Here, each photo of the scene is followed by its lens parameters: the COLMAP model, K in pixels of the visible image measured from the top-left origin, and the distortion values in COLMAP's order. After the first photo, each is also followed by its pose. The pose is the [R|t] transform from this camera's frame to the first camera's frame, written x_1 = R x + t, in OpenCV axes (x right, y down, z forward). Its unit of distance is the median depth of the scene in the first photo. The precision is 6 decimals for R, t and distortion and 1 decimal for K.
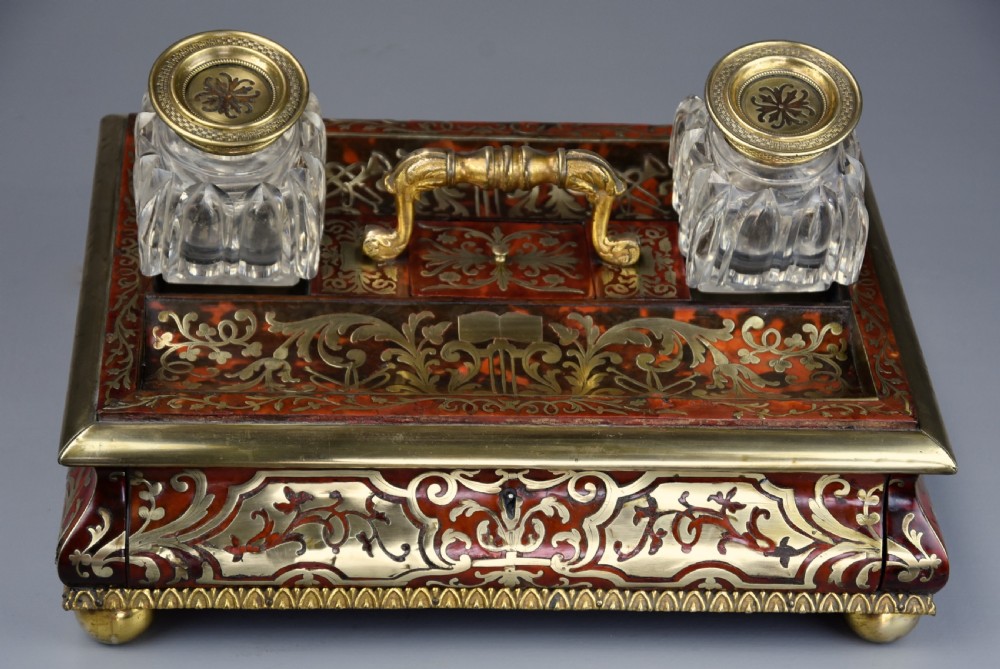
lens RADIAL K [[2963.1, 0, 500.0], [0, 2963.1, 334.5], [0, 0, 1]] dist [0.578852, 0.046959]
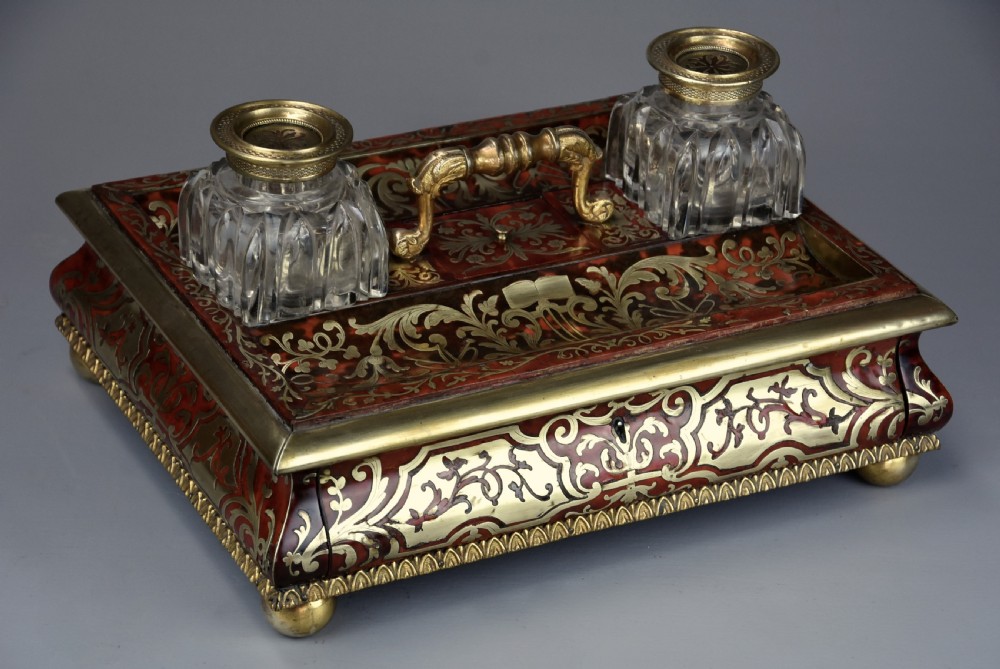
lens RADIAL K [[2963.1, 0, 500.0], [0, 2963.1, 334.5], [0, 0, 1]] dist [0.578852, 0.046959]
pose [[0.911950, -0.205266, 0.355266, -0.433046], [0.217793, 0.975983, 0.004839, 0.005350], [-0.347727, 0.072962, 0.934753, -0.053957]]
